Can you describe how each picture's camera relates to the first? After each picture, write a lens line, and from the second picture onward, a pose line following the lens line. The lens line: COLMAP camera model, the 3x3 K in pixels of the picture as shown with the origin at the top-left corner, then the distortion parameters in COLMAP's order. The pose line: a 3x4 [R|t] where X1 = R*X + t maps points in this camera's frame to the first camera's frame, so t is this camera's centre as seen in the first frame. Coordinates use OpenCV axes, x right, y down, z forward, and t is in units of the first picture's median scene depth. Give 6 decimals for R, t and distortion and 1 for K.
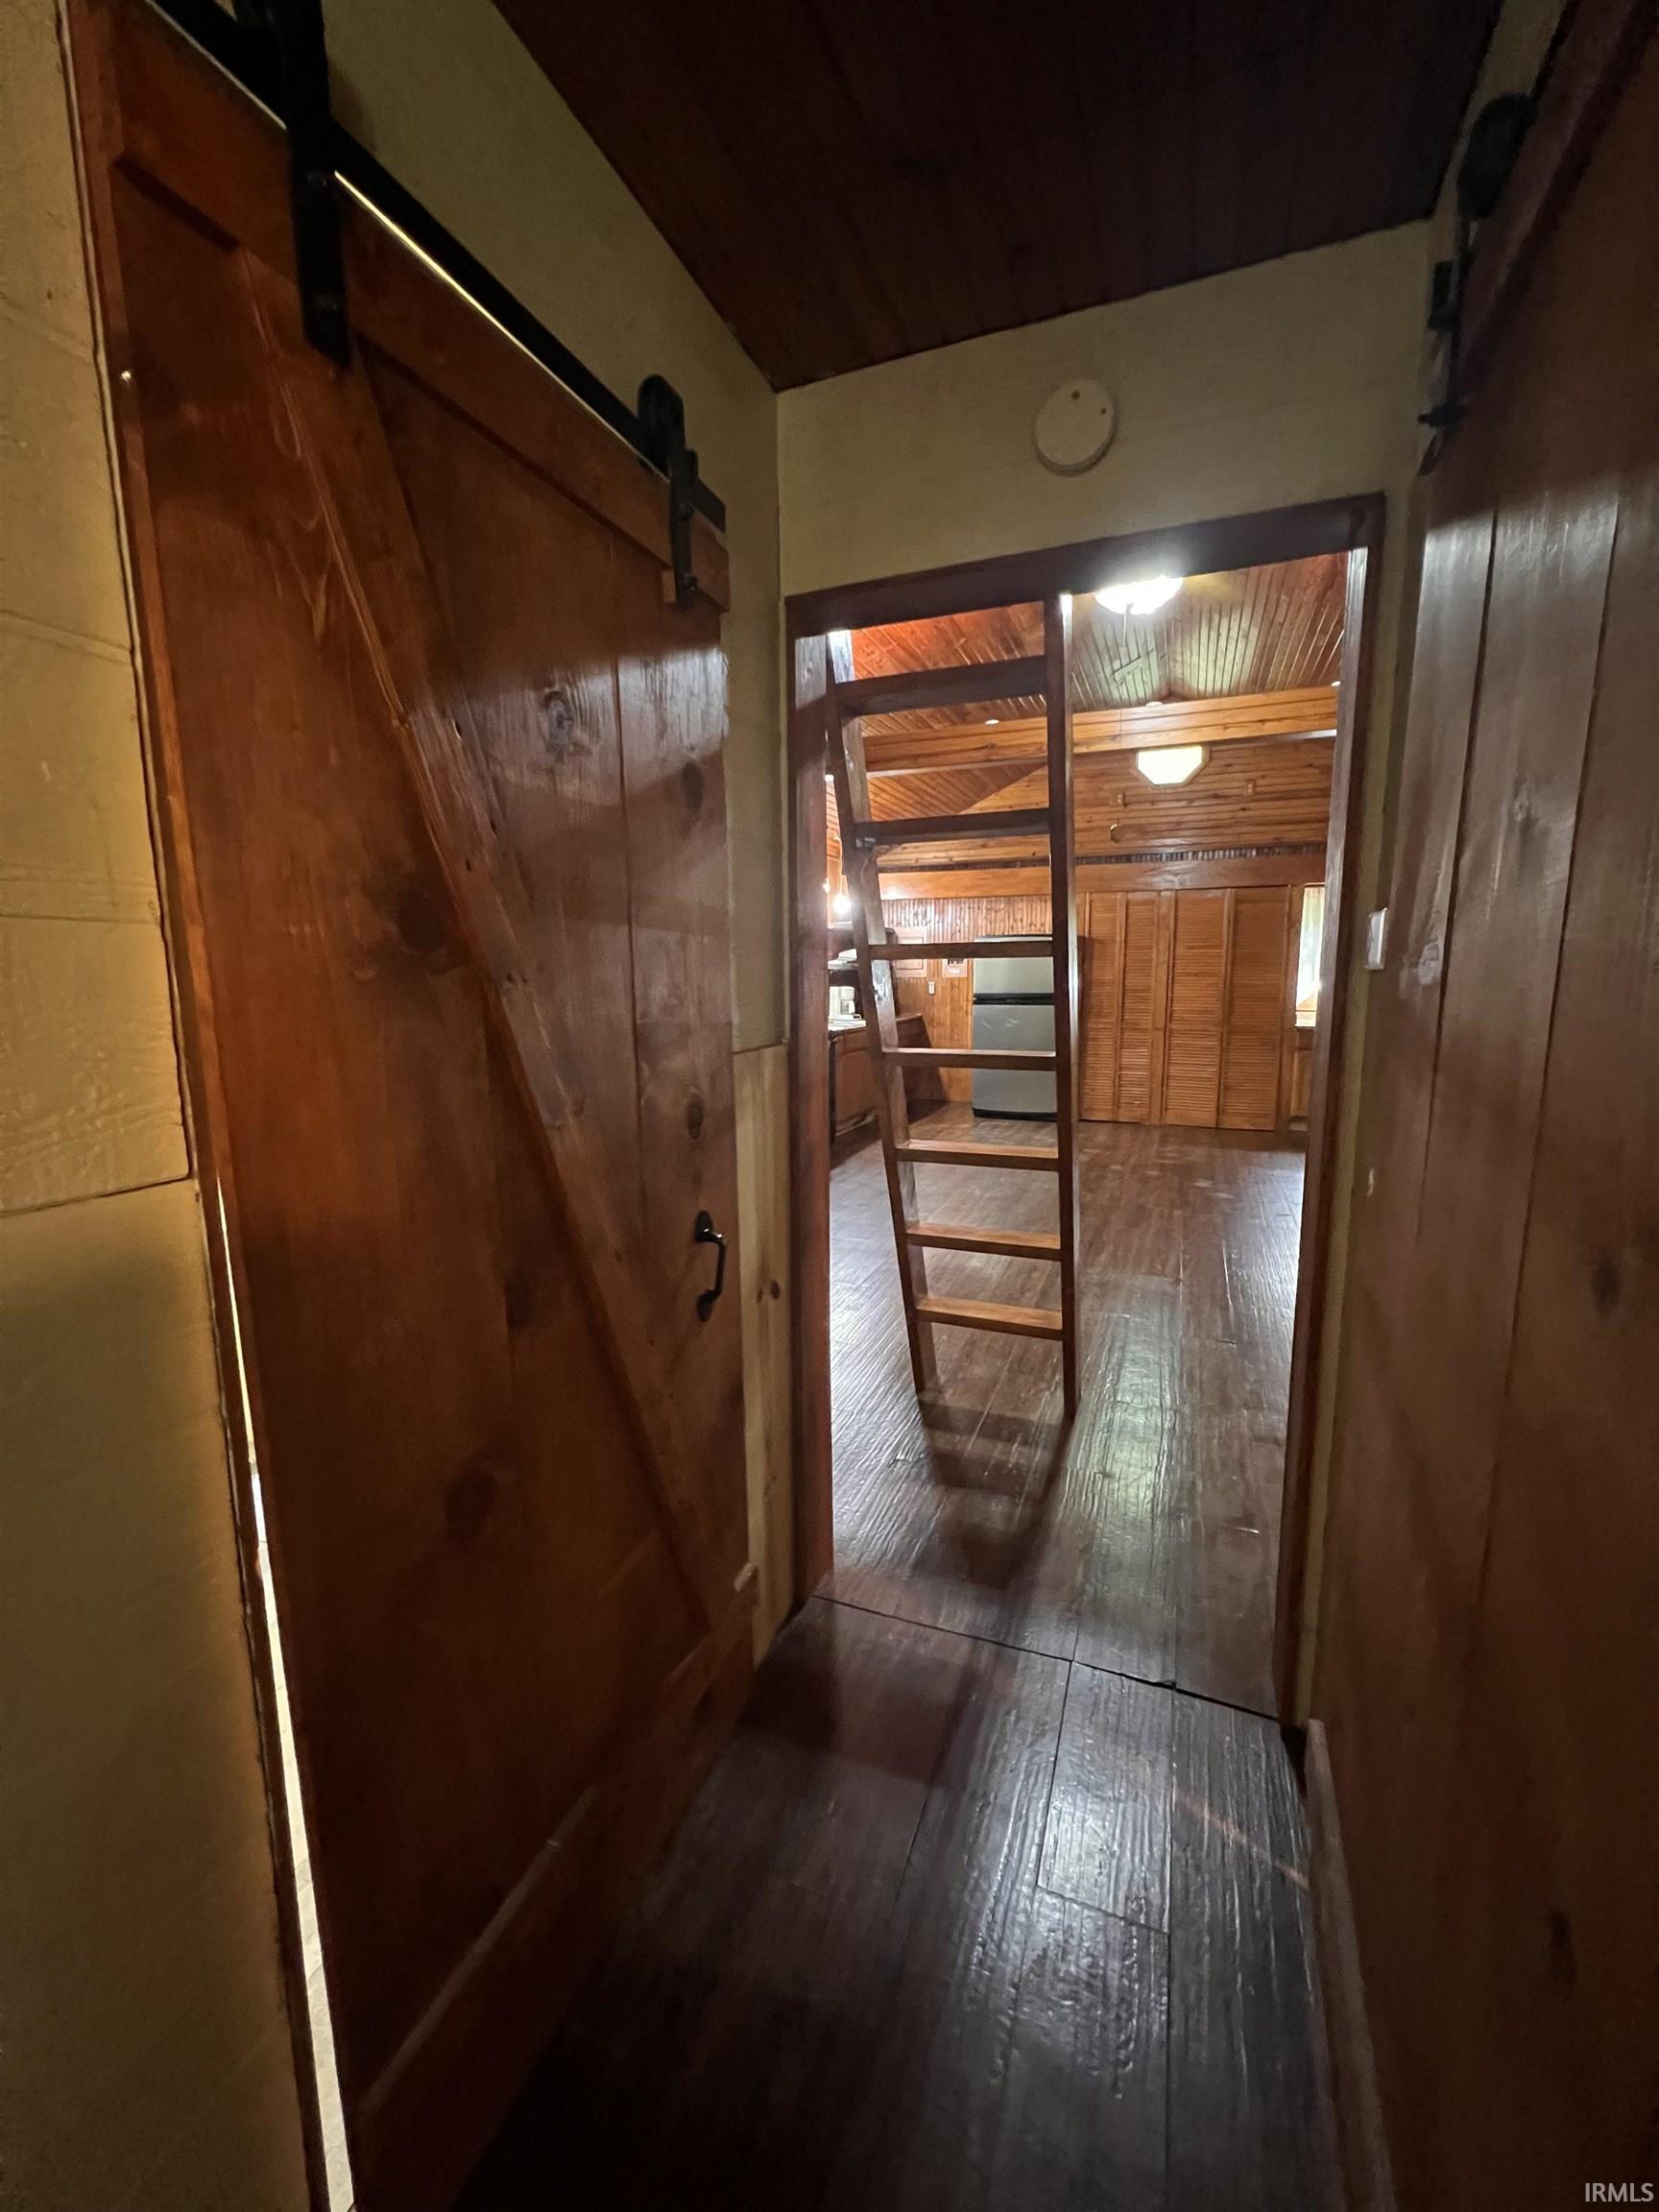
lens RADIAL K [[889.5, 0, 832.0], [0, 889.5, 1107.3], [0, 0, 1]] dist [-0.001628, -0.000106]
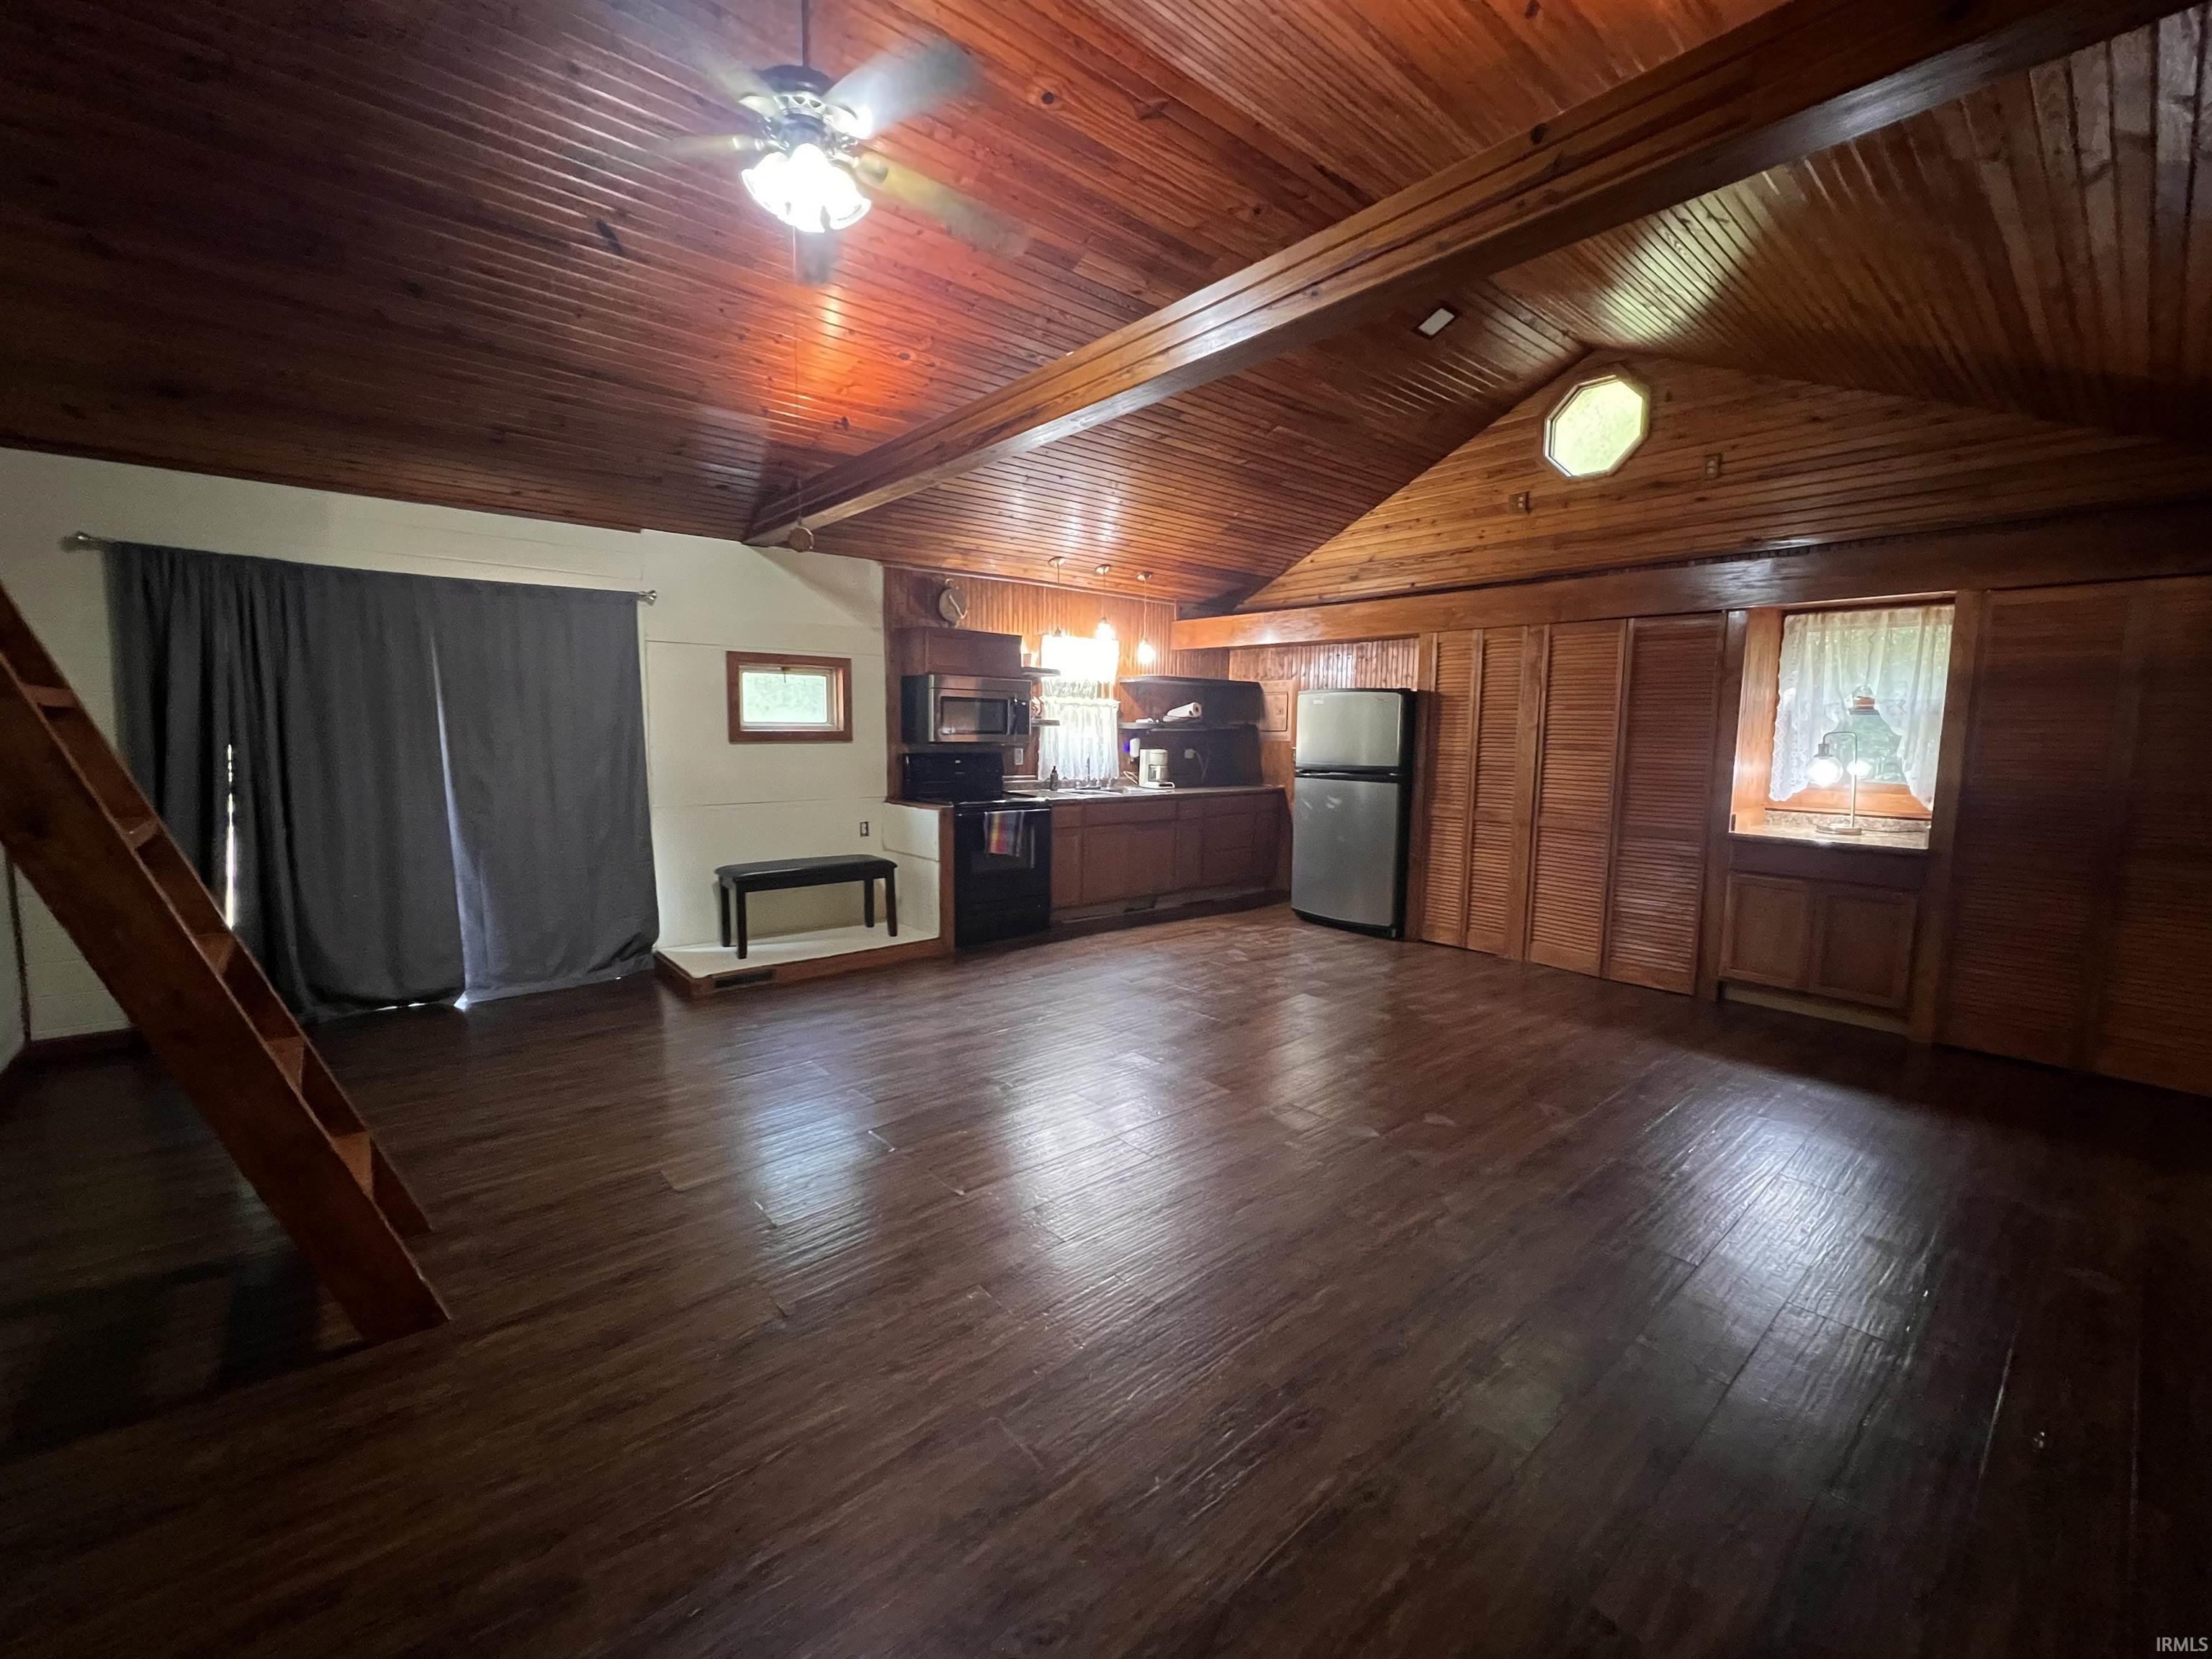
lens RADIAL K [[895.0, 0, 1101.5], [0, 895.0, 824.0], [0, 0, 1]] dist [-0.001878, -0.000178]
pose [[0.881457, 0.069456, -0.467130, 0.403204], [-0.090584, 0.995626, -0.022892, -0.041663], [0.463496, 0.062493, 0.883892, 0.228290]]
